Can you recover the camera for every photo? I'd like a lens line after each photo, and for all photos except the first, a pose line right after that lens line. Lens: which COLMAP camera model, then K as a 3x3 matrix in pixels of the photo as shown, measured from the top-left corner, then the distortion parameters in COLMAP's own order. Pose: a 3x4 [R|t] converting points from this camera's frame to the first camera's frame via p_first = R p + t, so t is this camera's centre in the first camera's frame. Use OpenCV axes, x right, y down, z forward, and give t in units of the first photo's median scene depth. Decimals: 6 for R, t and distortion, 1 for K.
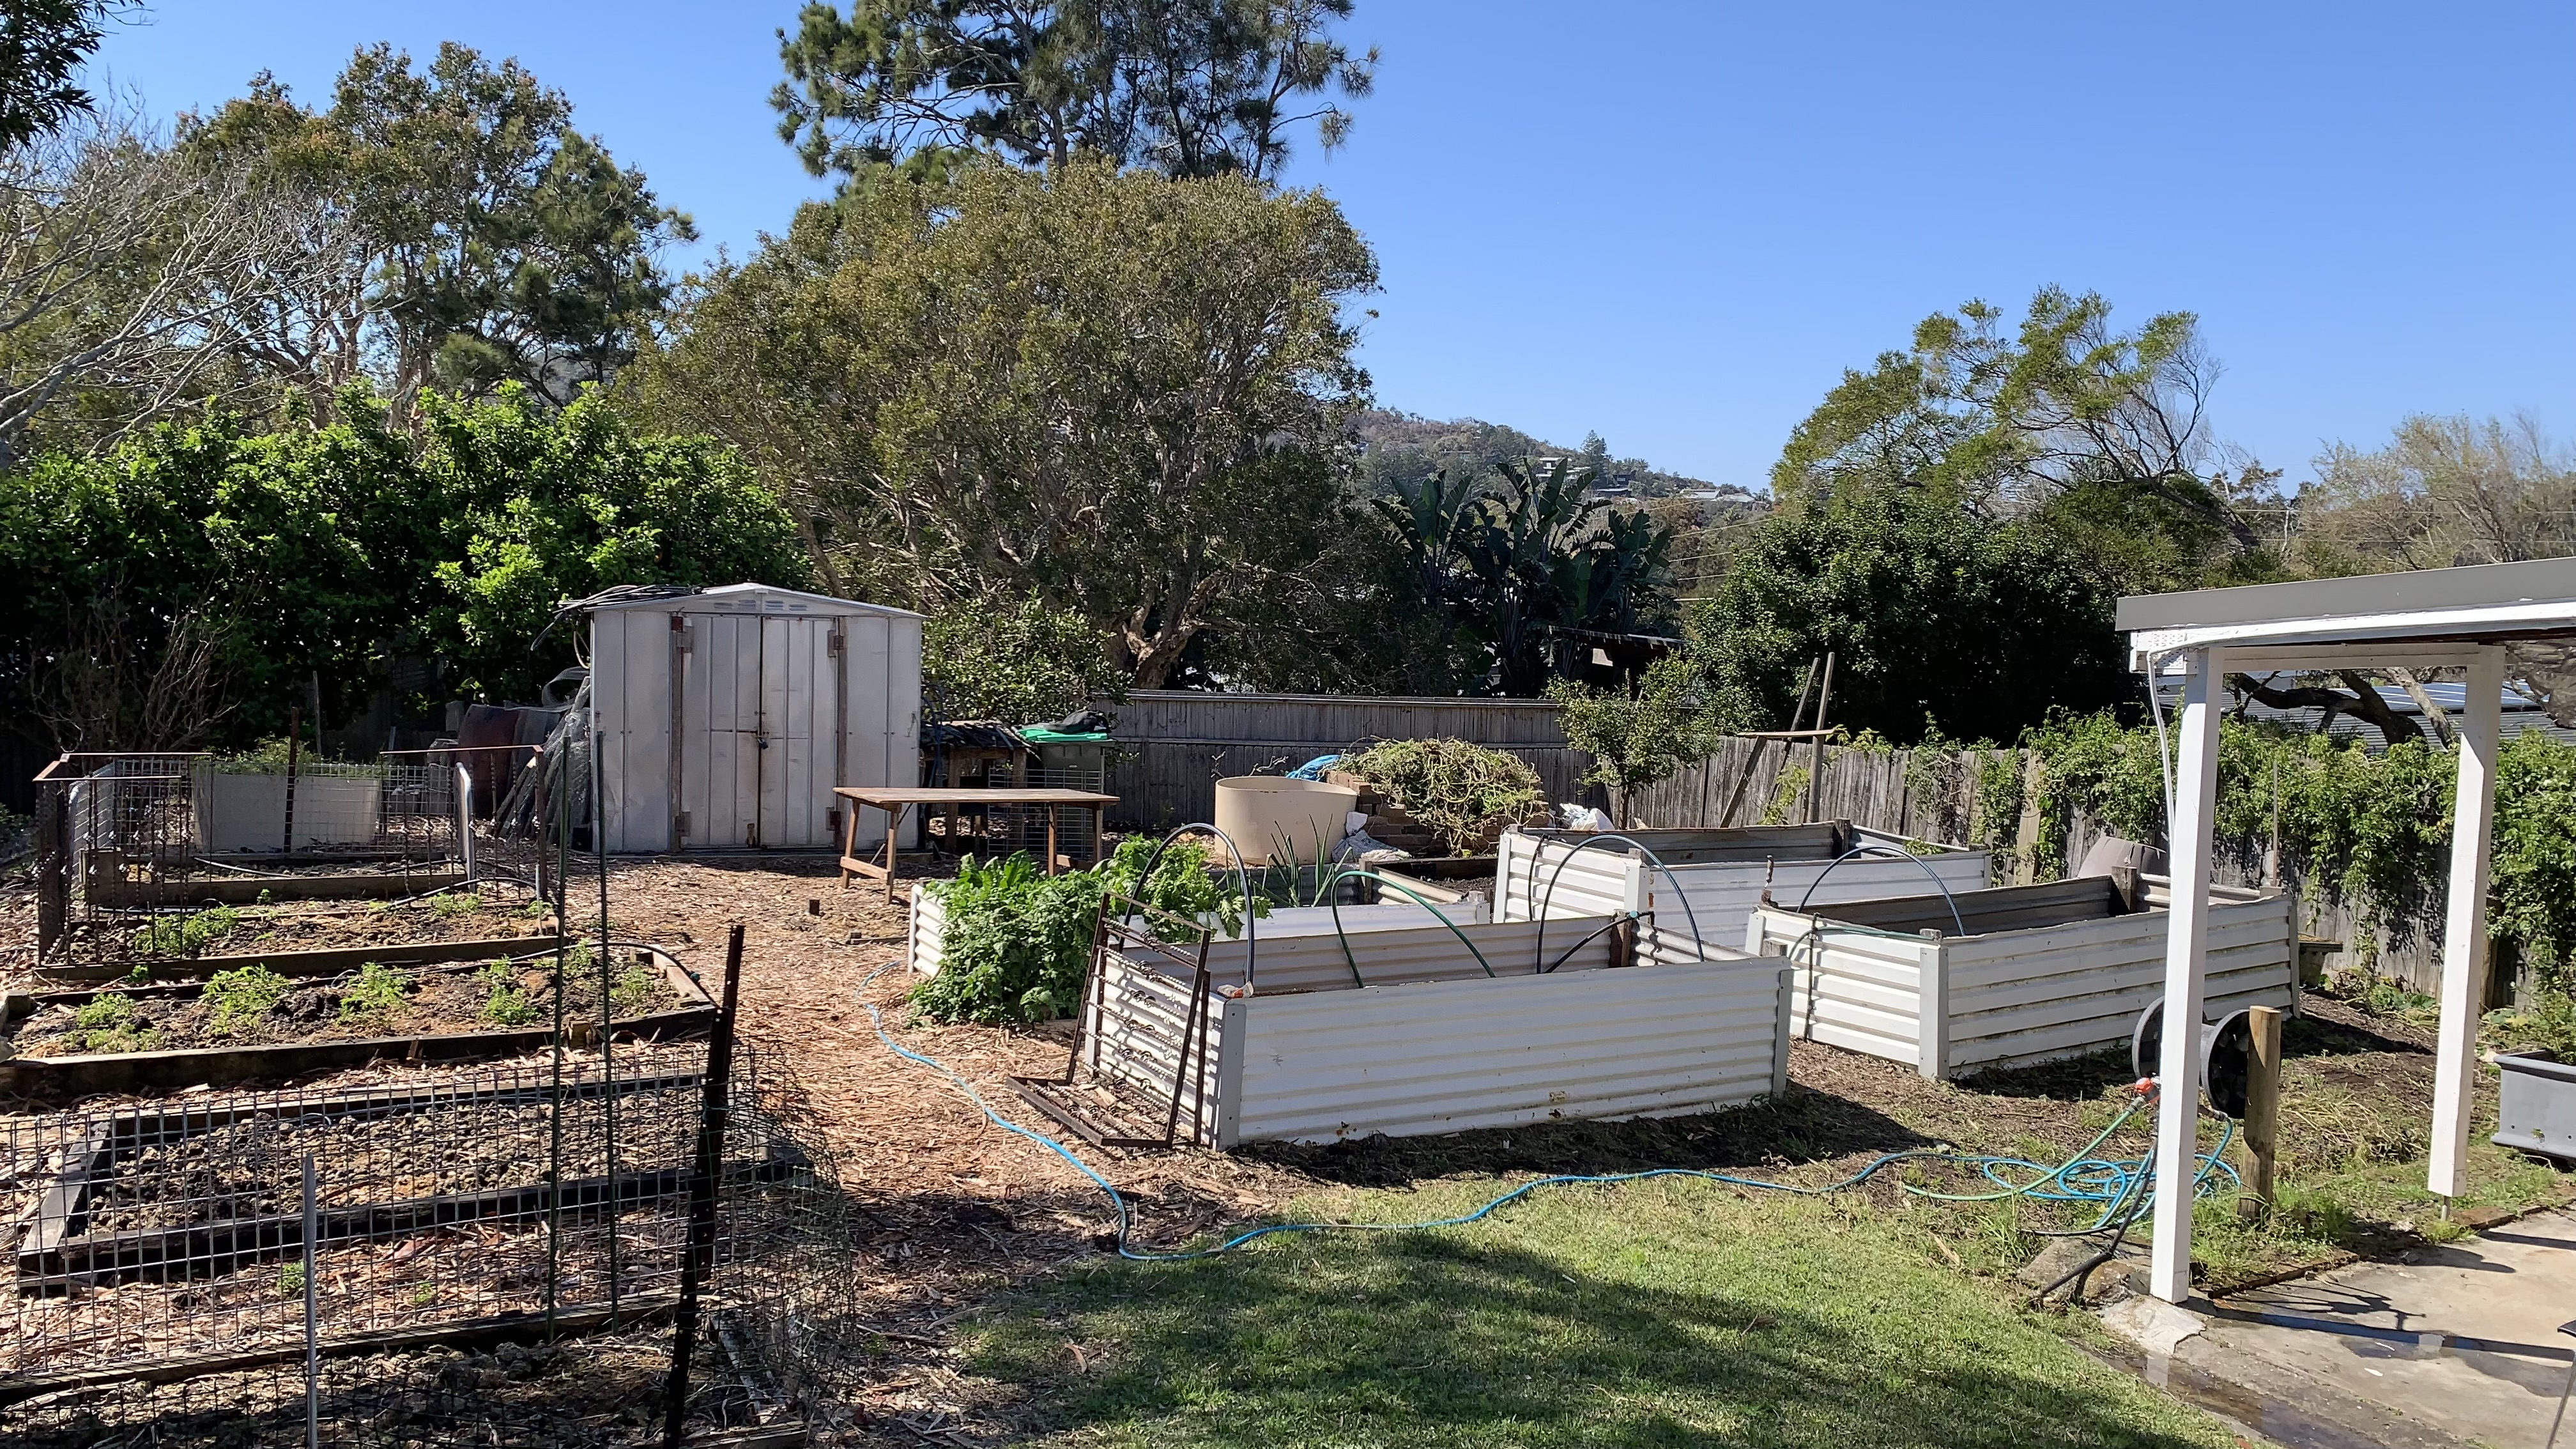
lens RADIAL K [[1948.8, 0, 1296.2], [0, 1948.8, 711.0], [0, 0, 1]] dist [0.054257, -0.067289]
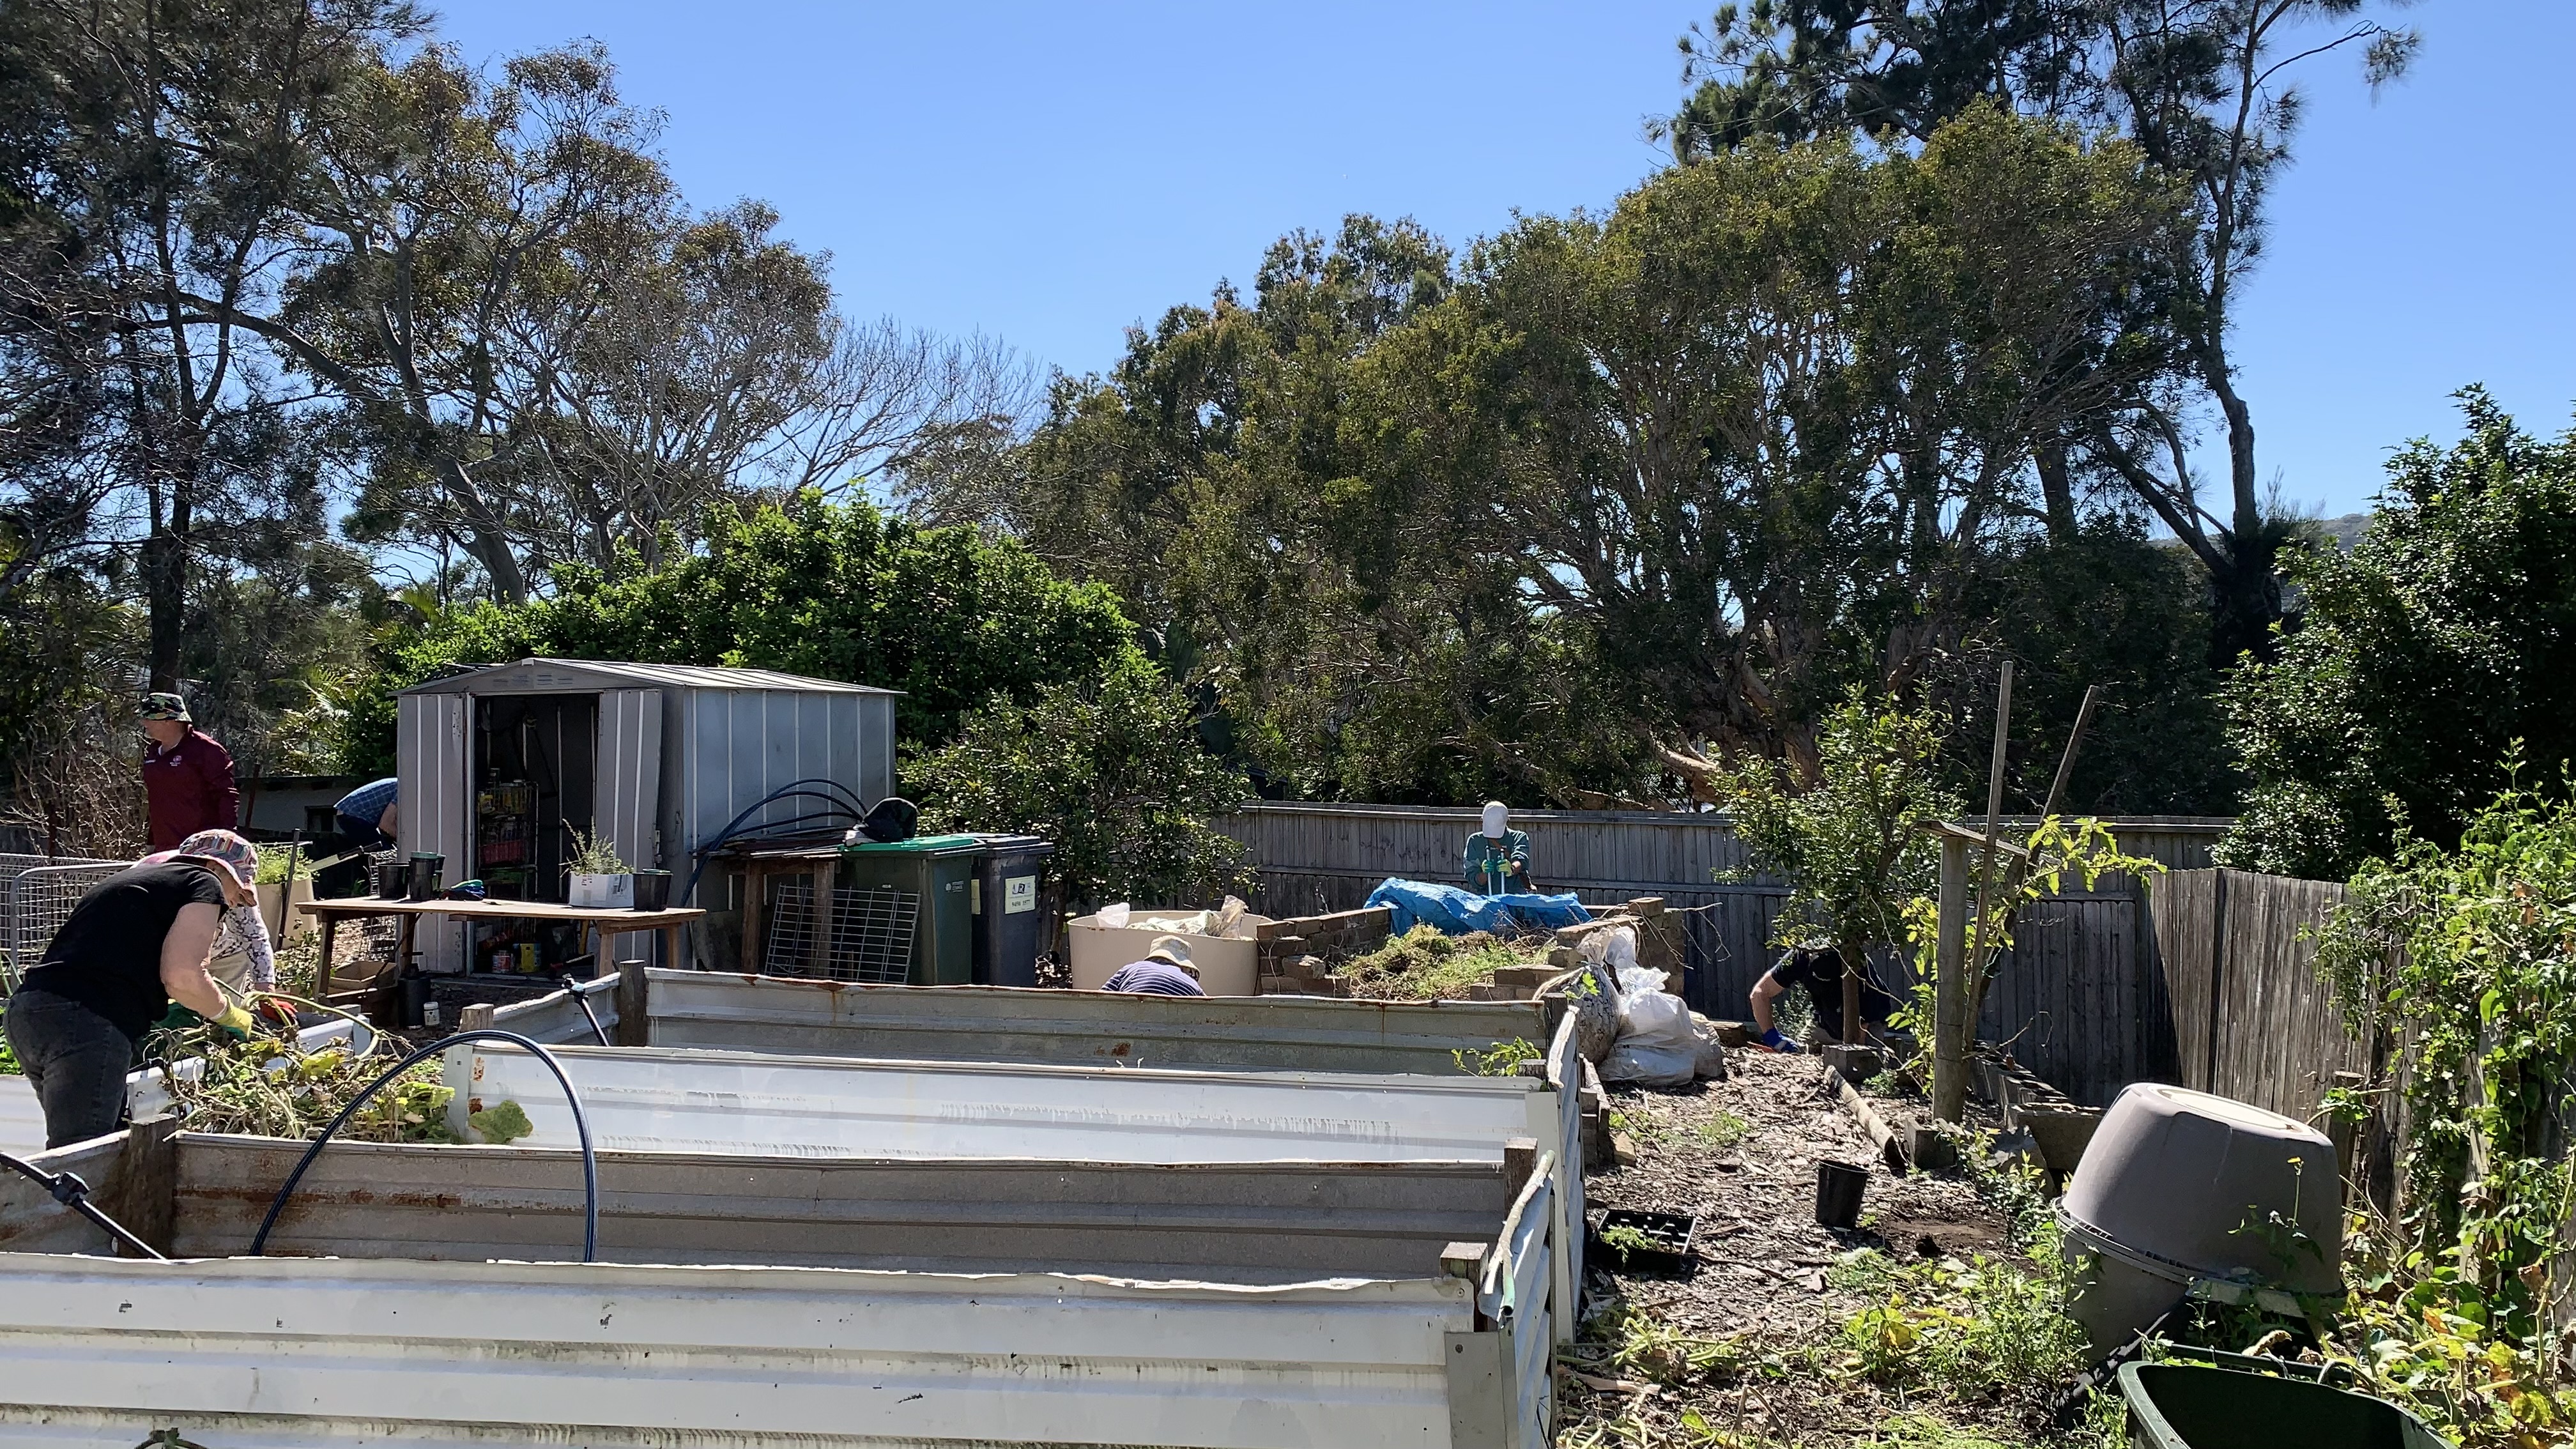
lens RADIAL K [[1948.8, 0, 1298.8], [0, 1948.8, 722.8], [0, 0, 1]] dist [0.054257, -0.067289]
pose [[0.738093, -0.047908, -0.672996, 0.386246], [-0.016380, 0.995910, -0.088859, 0.023896], [0.674501, 0.076610, 0.734289, 0.452738]]
